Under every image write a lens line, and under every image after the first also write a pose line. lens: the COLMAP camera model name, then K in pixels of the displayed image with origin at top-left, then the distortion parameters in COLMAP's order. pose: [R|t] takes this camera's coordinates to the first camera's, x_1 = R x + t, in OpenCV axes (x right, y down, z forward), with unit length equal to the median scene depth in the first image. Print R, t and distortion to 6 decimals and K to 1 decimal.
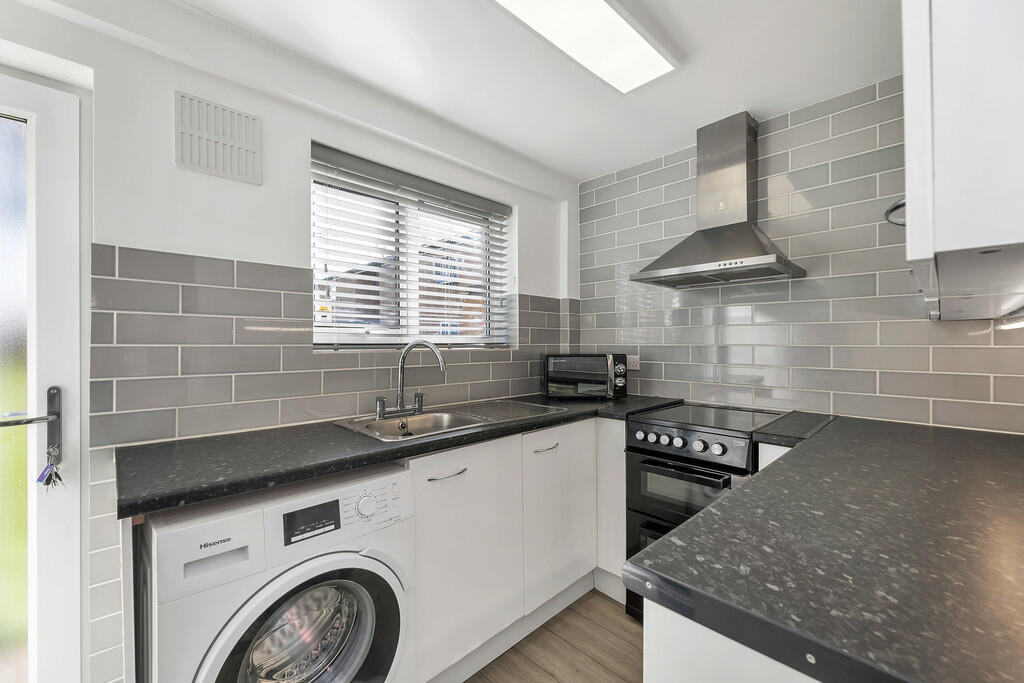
lens RADIAL K [[414.7, 0, 512.3], [0, 414.7, 342.2], [0, 0, 1]] dist [-0.000959, -0.000284]
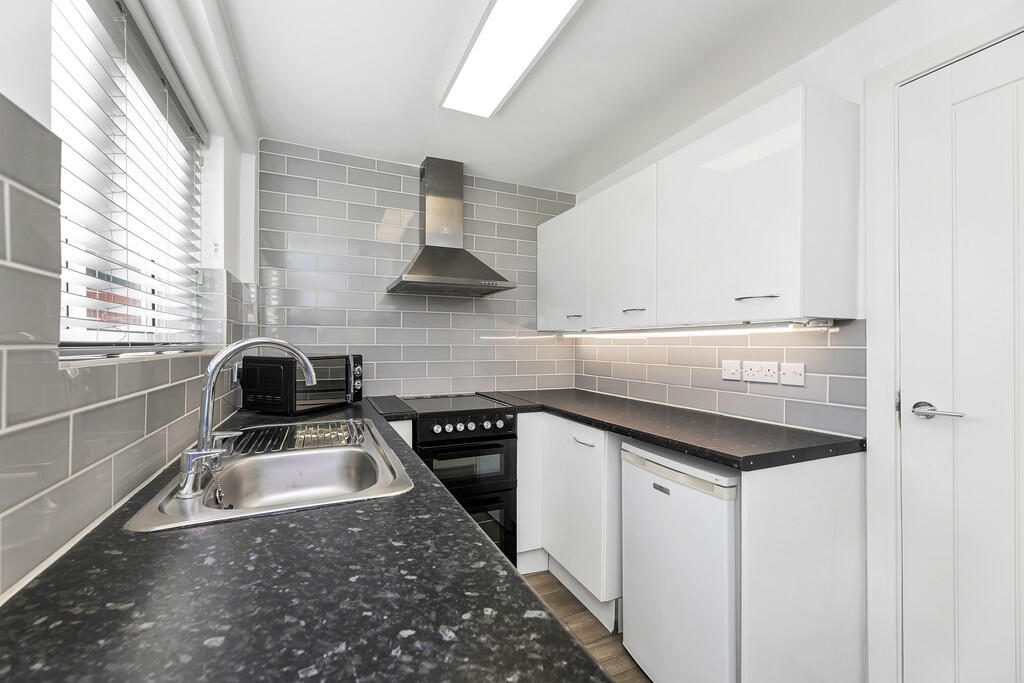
lens RADIAL K [[414.7, 0, 510.7], [0, 414.7, 343.1], [0, 0, 1]] dist [-0.000959, -0.000284]
pose [[-0.325618, -0.007565, -0.945471, 1.357567], [-0.001220, 0.999971, -0.007581, 0.012218], [0.945501, -0.001315, -0.325618, 1.473234]]
